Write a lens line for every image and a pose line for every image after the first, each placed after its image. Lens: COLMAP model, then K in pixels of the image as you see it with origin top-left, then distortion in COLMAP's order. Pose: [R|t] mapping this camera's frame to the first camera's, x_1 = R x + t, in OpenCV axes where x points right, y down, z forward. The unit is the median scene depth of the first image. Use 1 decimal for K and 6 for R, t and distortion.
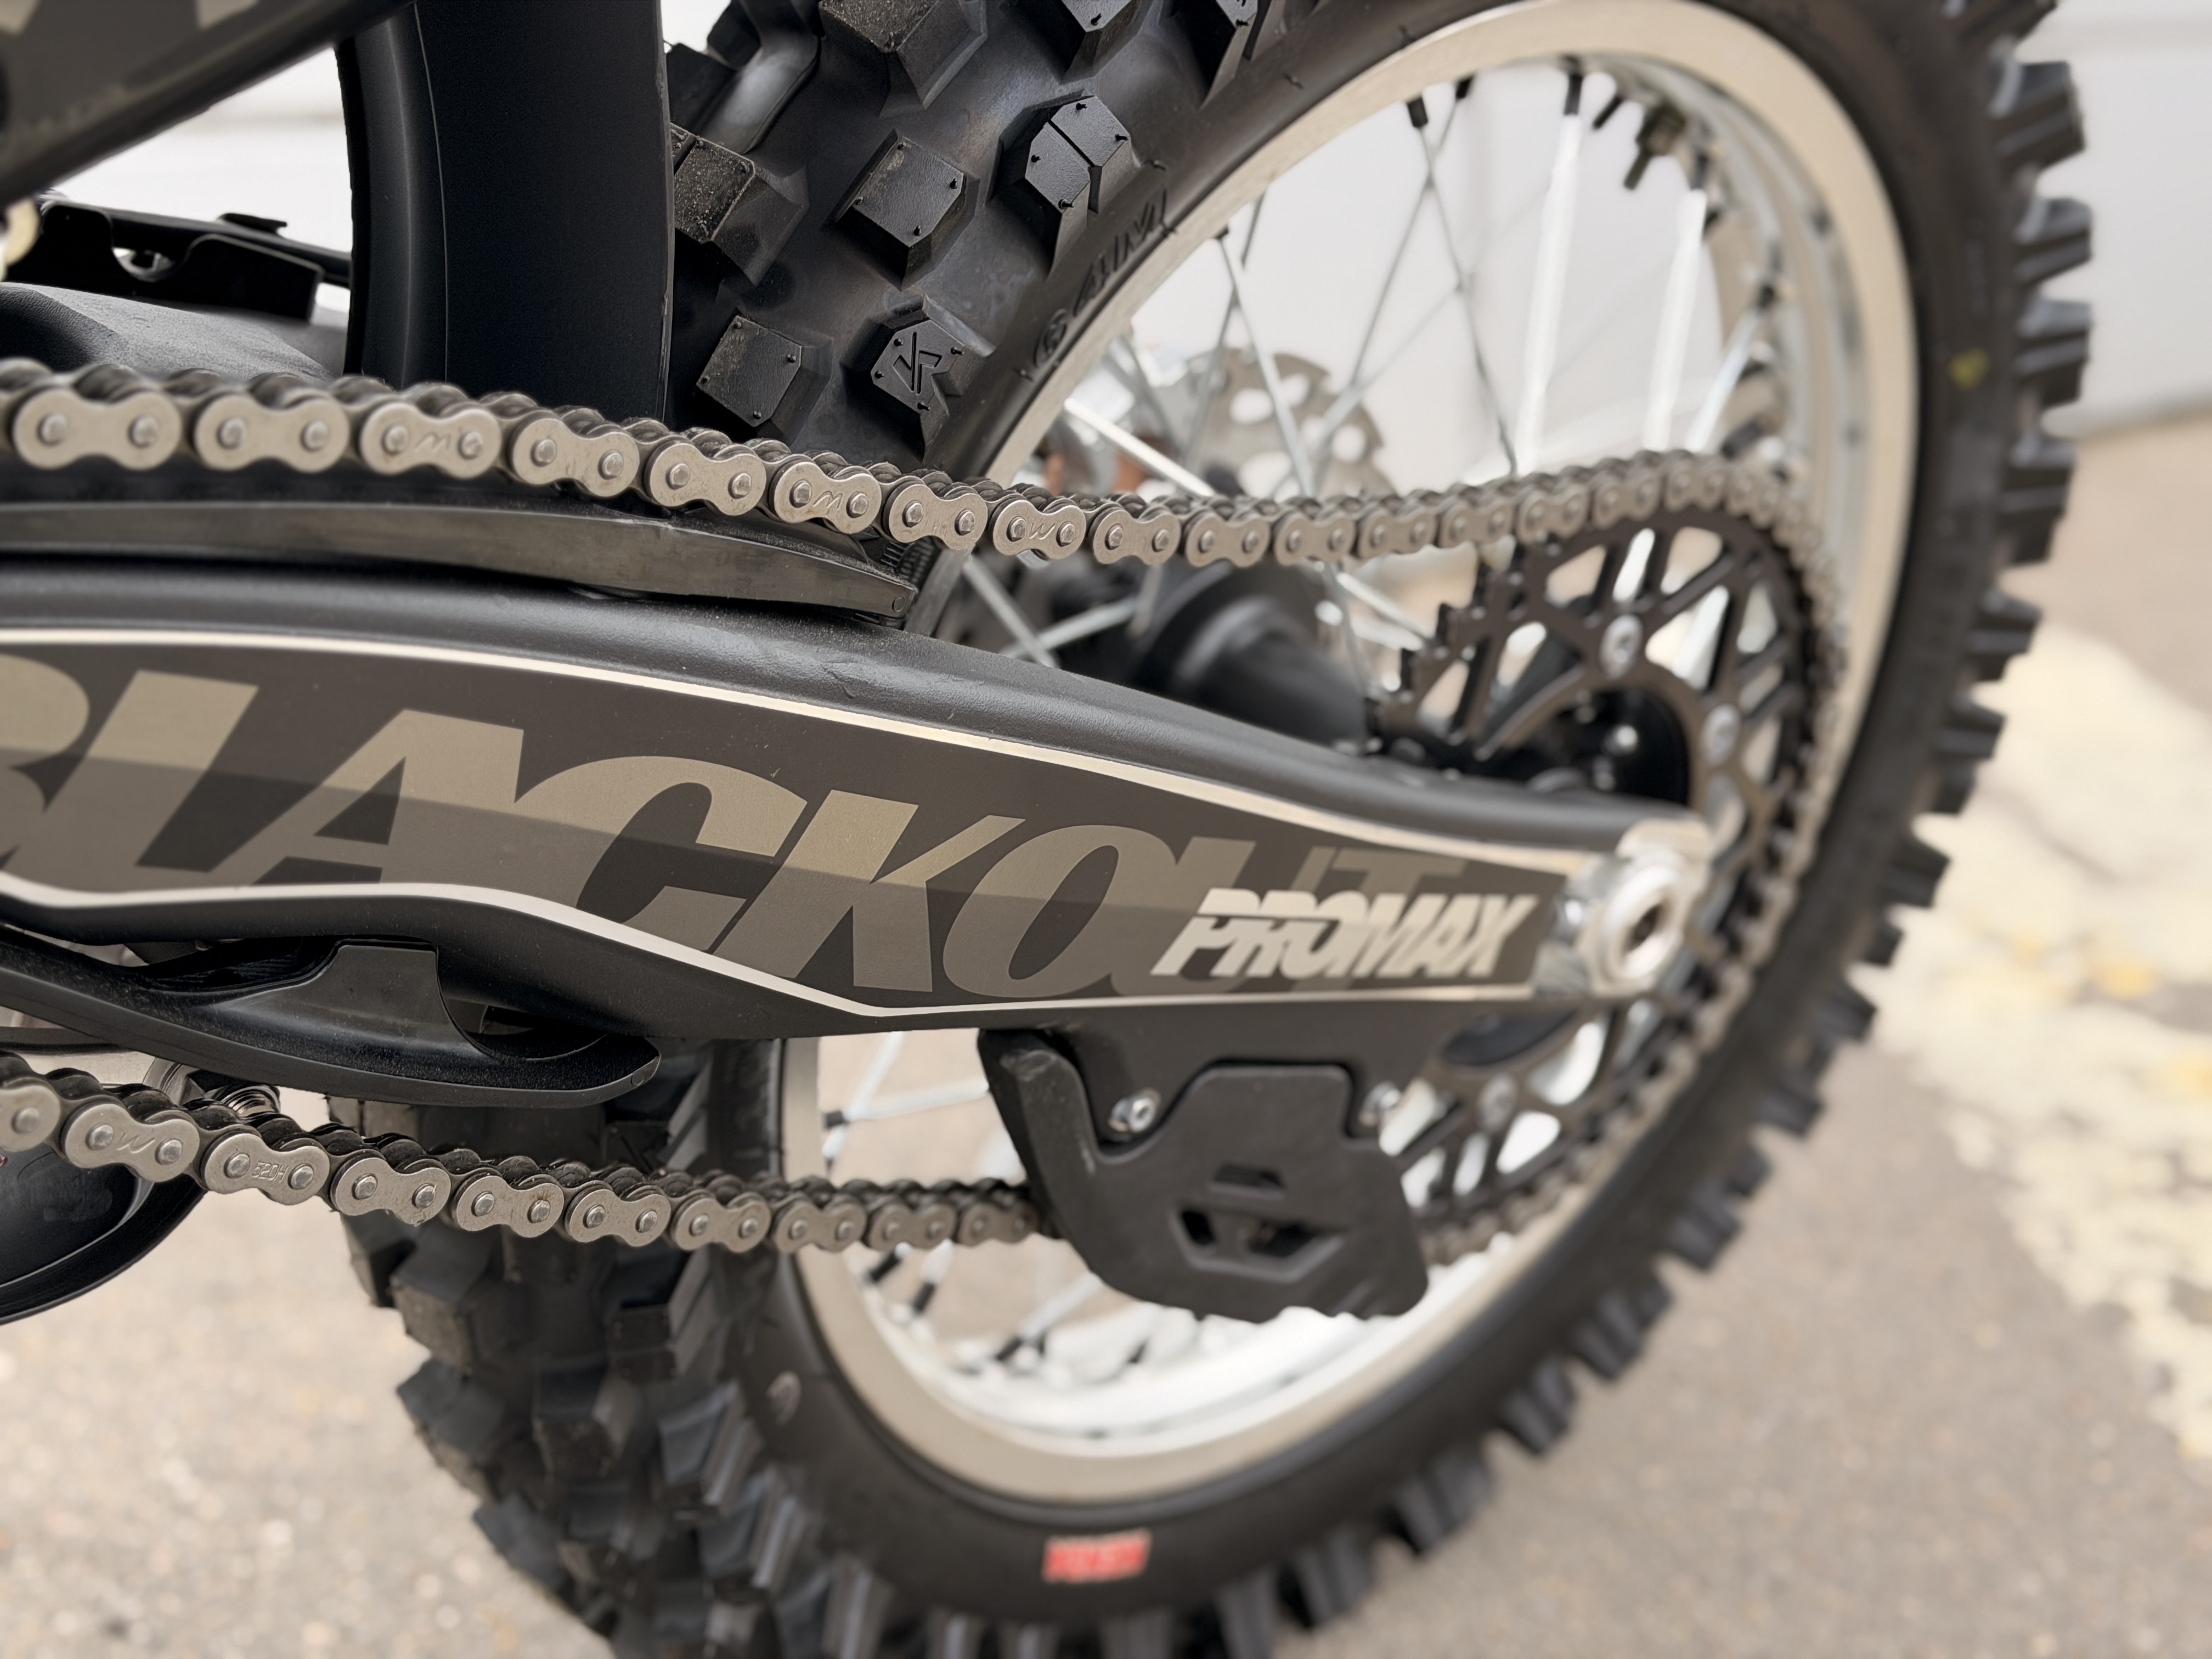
lens RADIAL K [[3123.5, 0, 1105.3], [0, 3123.5, 876.0], [0, 0, 1]] dist [0.175225, -0.401461]
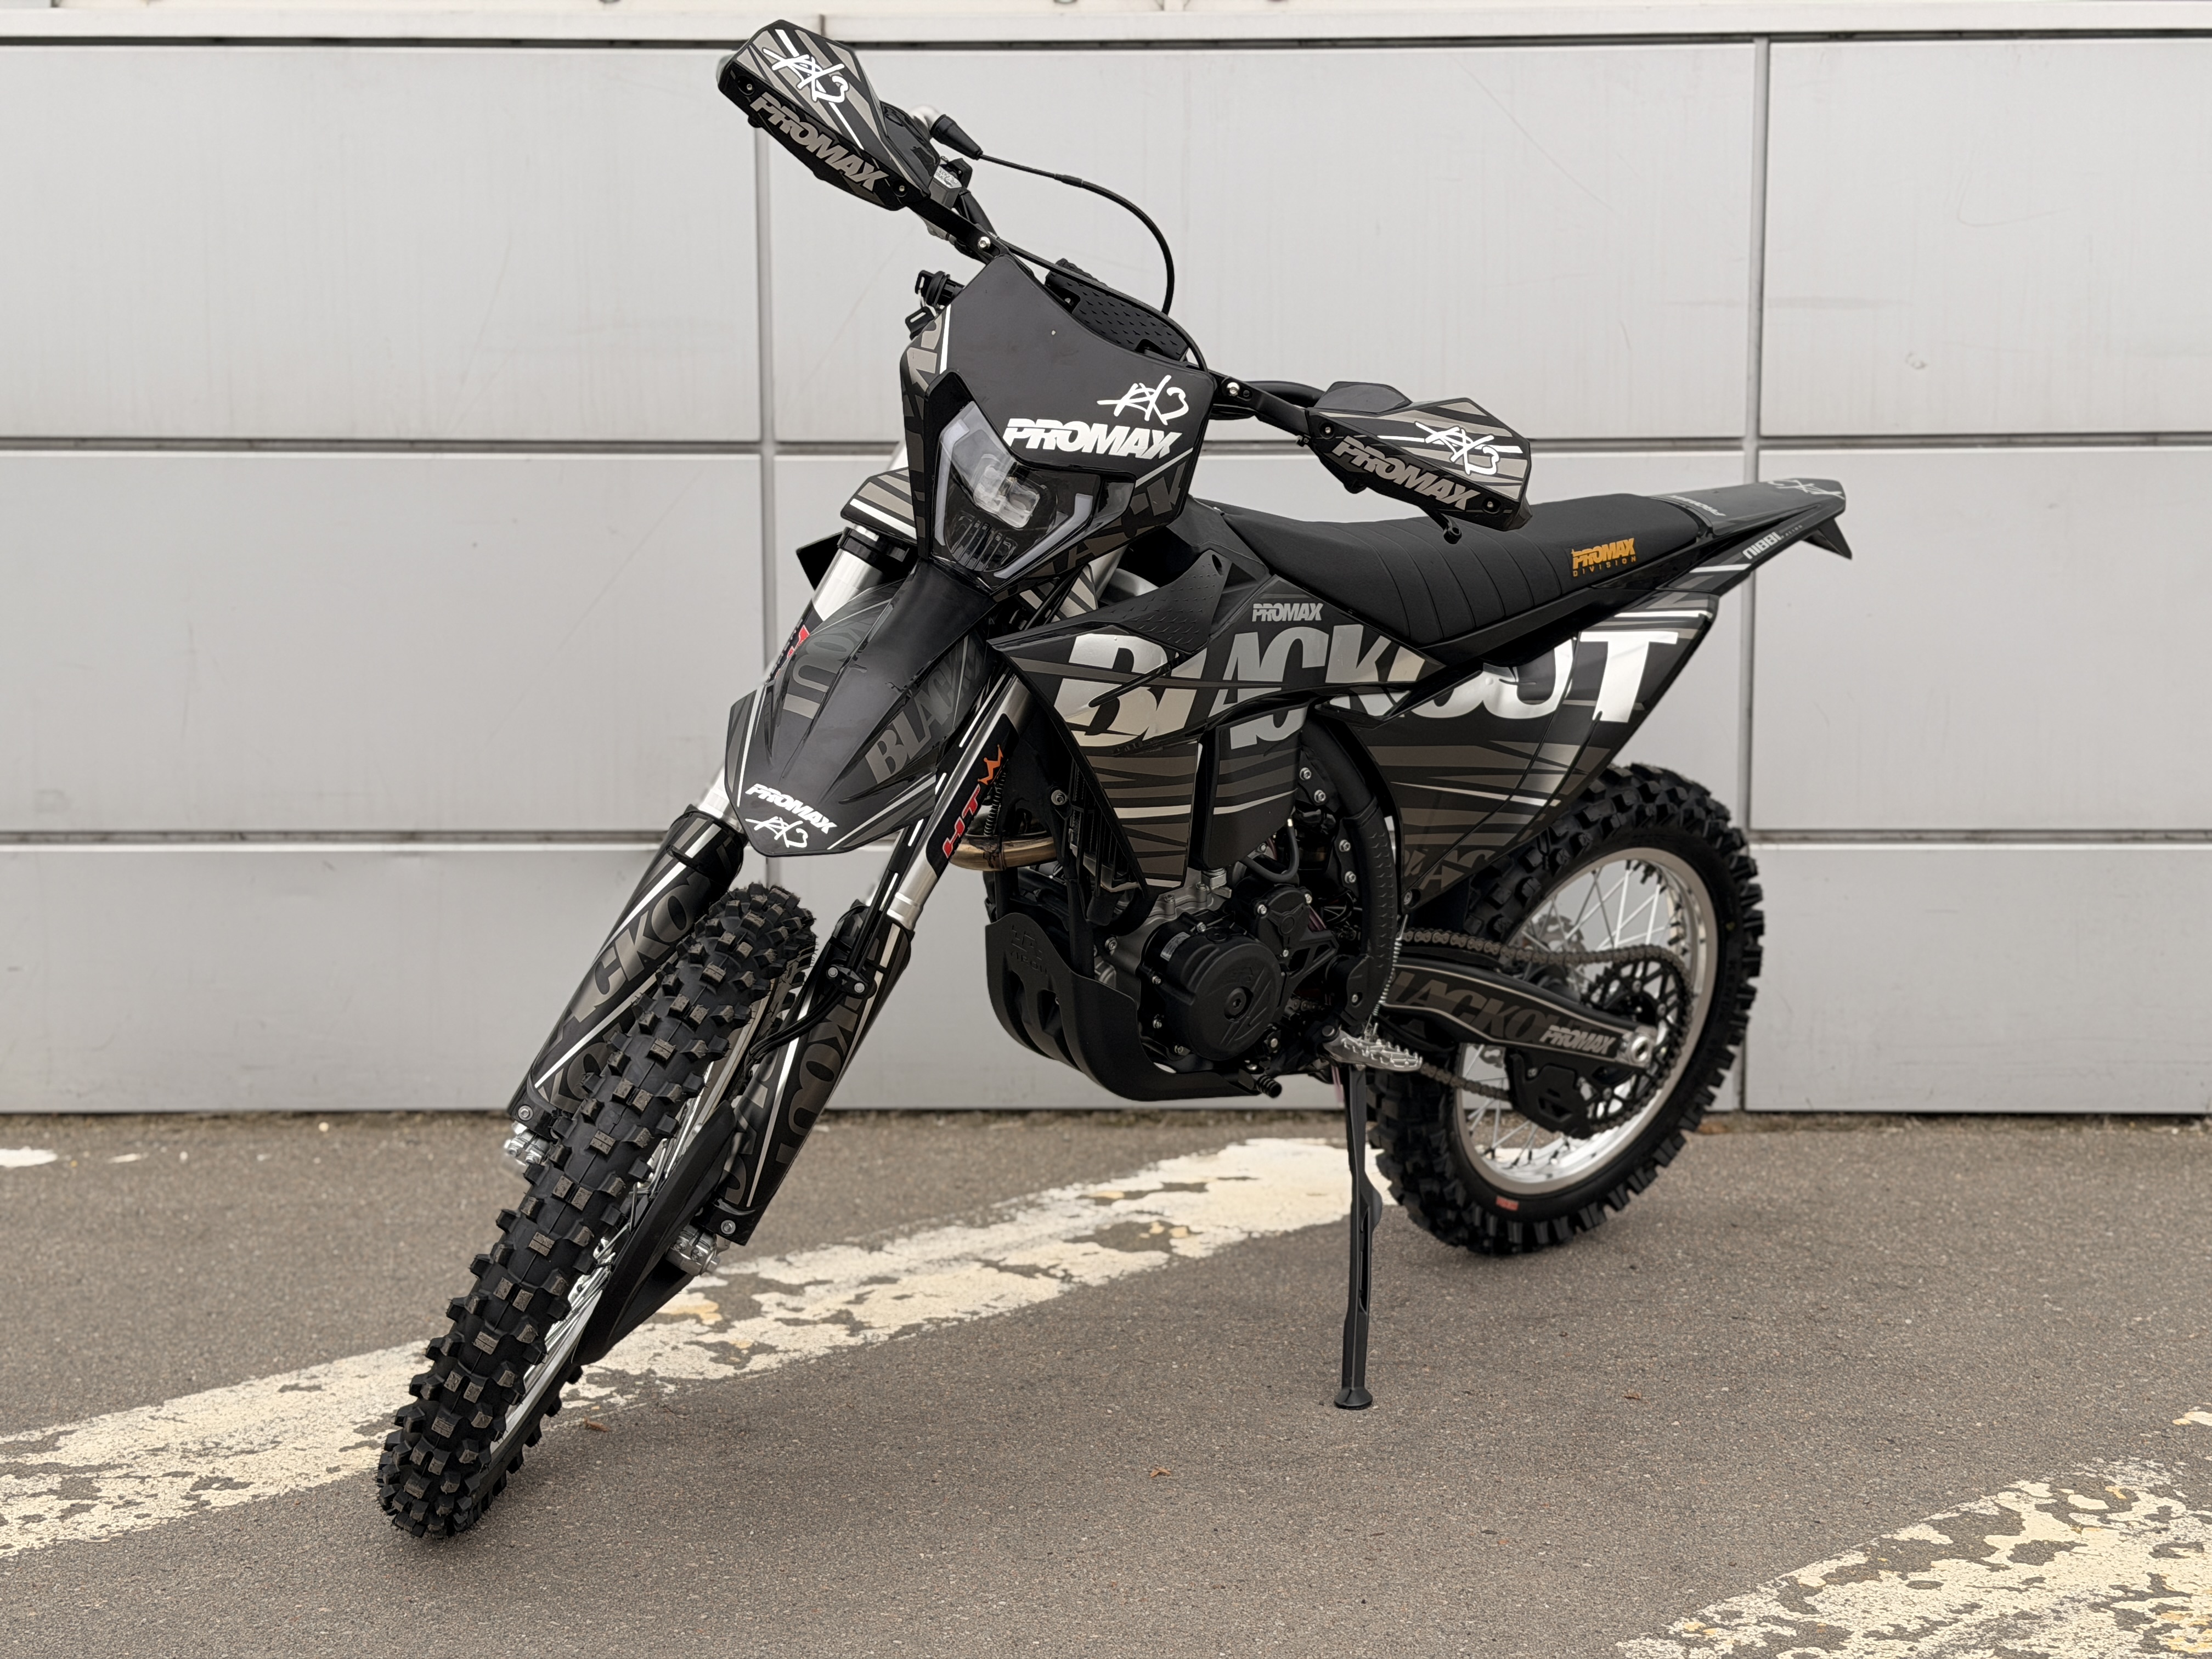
lens RADIAL K [[3056.0, 0, 1106.0], [0, 3056.0, 829.5], [0, 0, 1]] dist [0.160775, -0.012468]
pose [[0.997900, 0.039508, -0.051333, -0.381224], [-0.046732, 0.987856, -0.148178, 0.395457], [0.044855, 0.150266, 0.987628, -3.447017]]
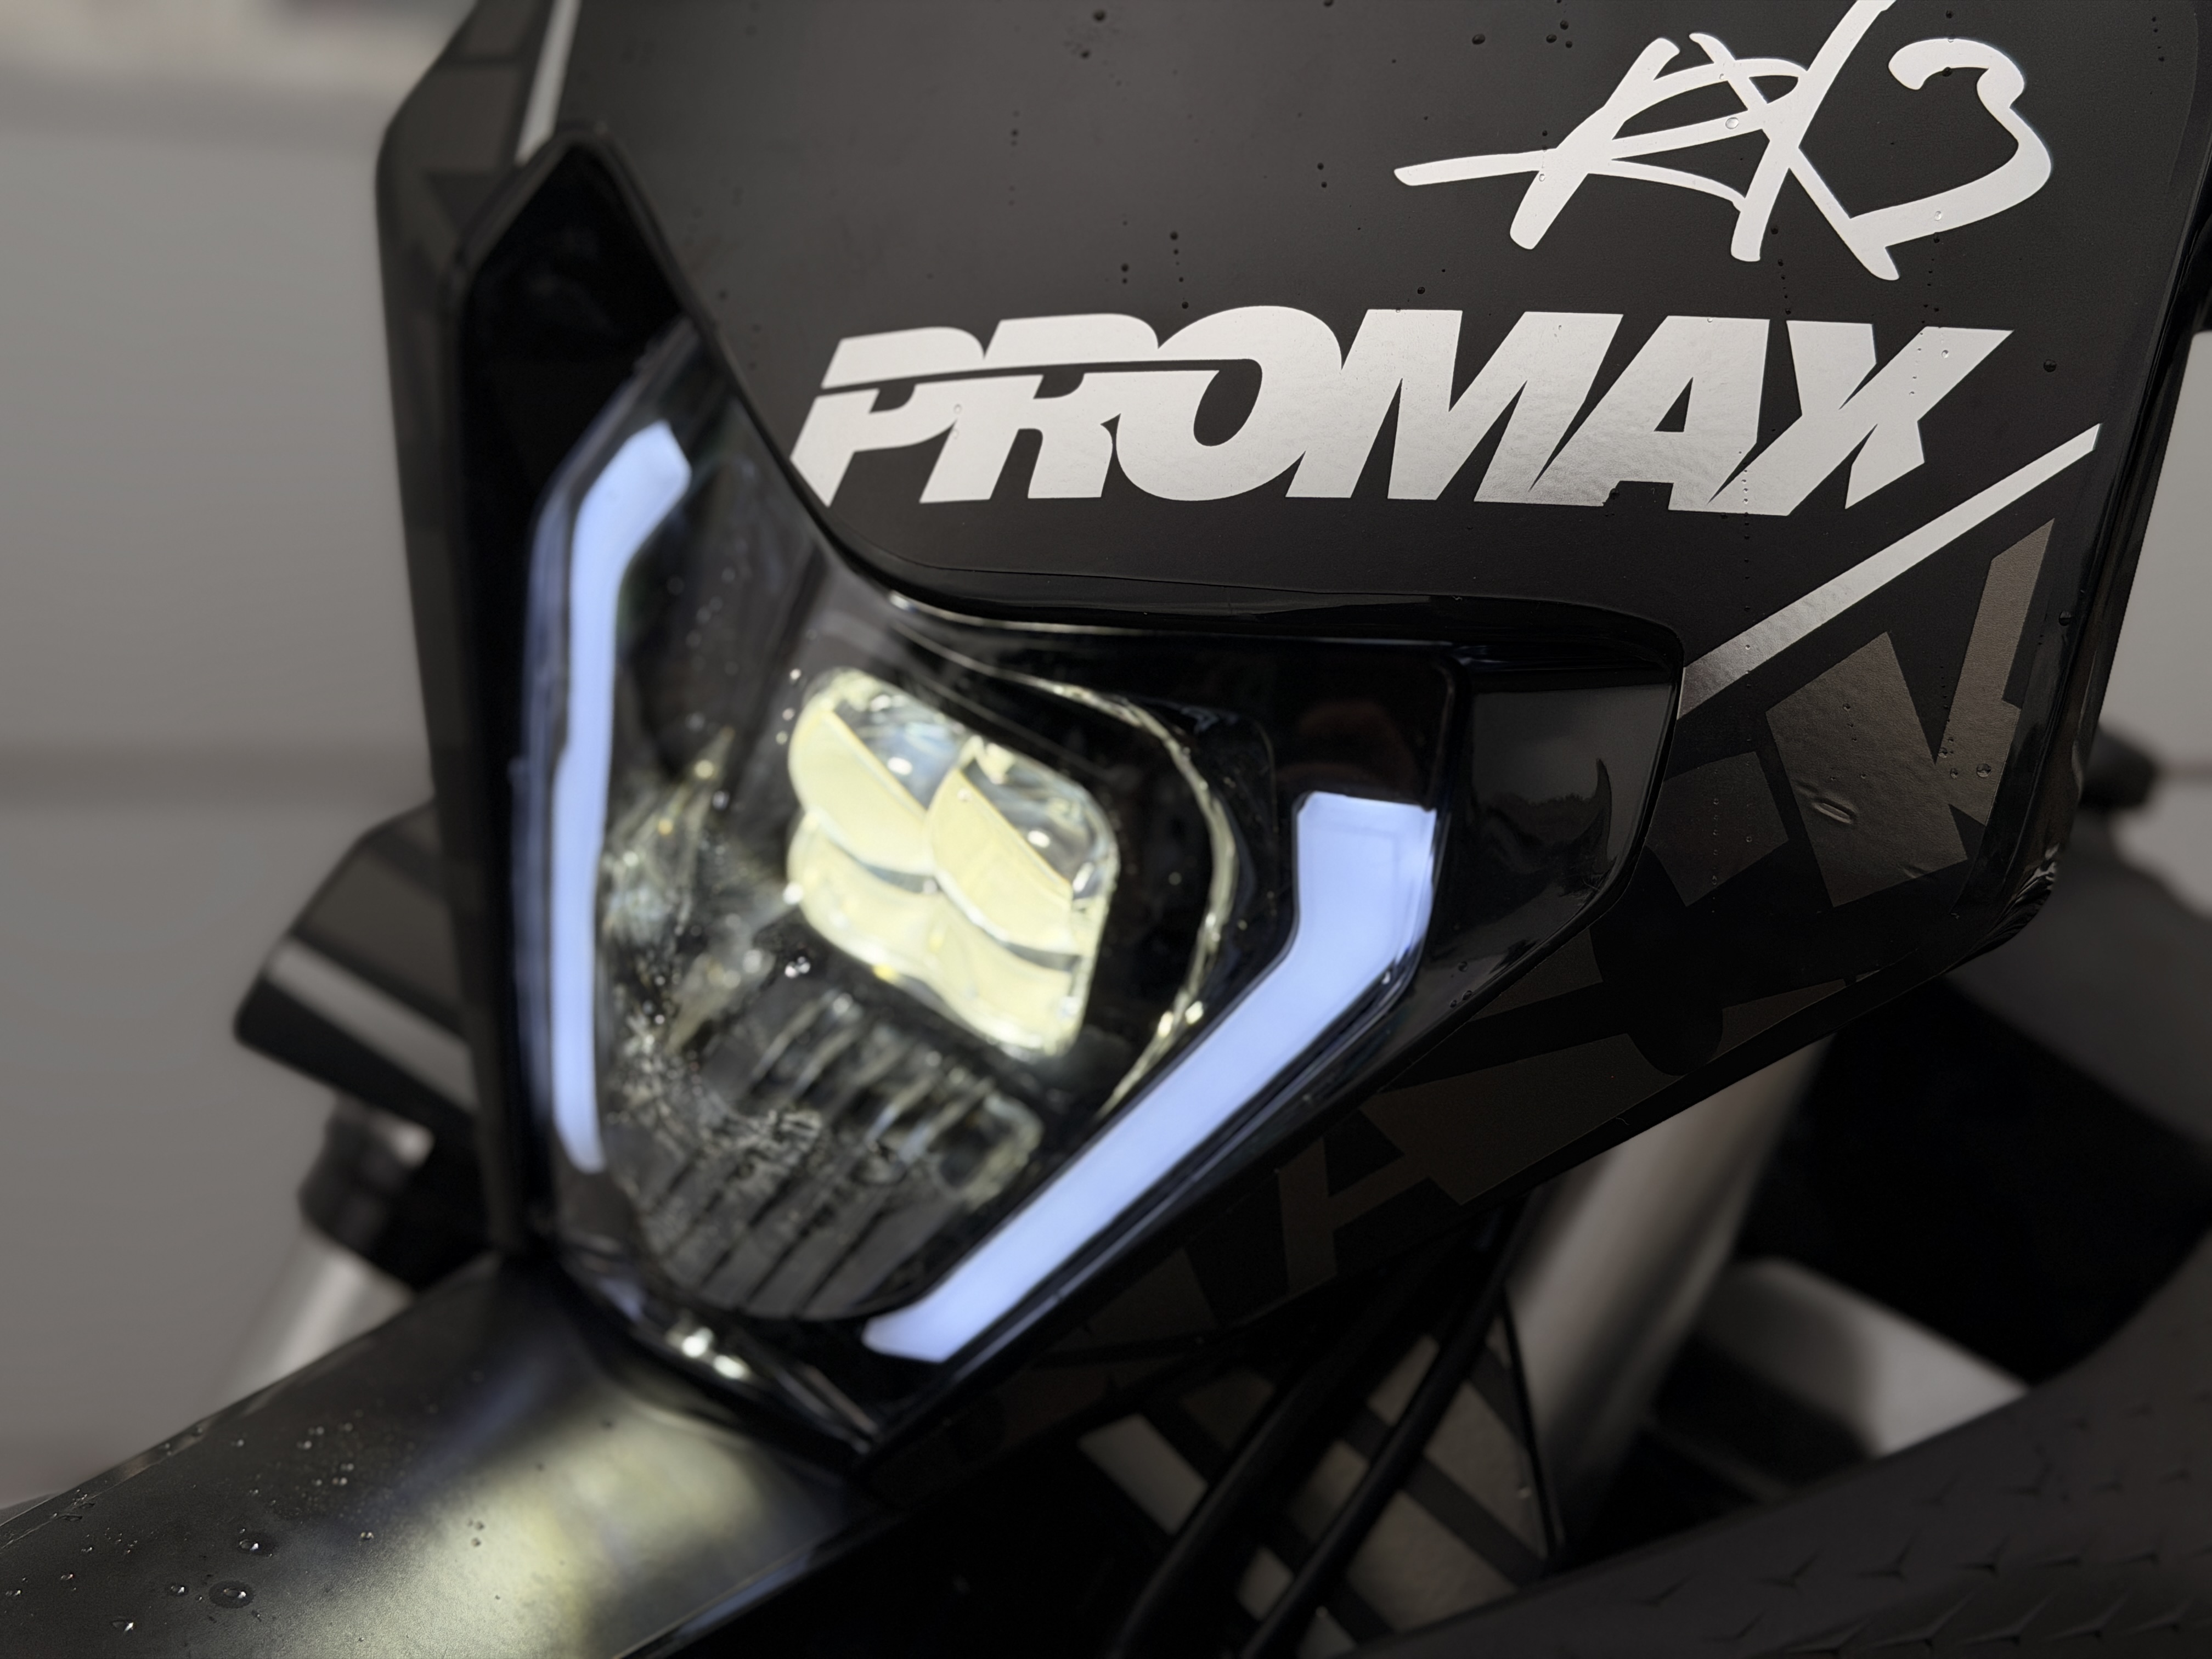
lens RADIAL K [[3123.5, 0, 1105.3], [0, 3123.5, 876.0], [0, 0, 1]] dist [0.175225, -0.401461]
pose [[0.921890, -0.031927, -0.386133, -0.429249], [-0.099832, 0.943375, -0.316351, -0.276209], [0.374369, 0.330189, 0.866501, -0.677037]]
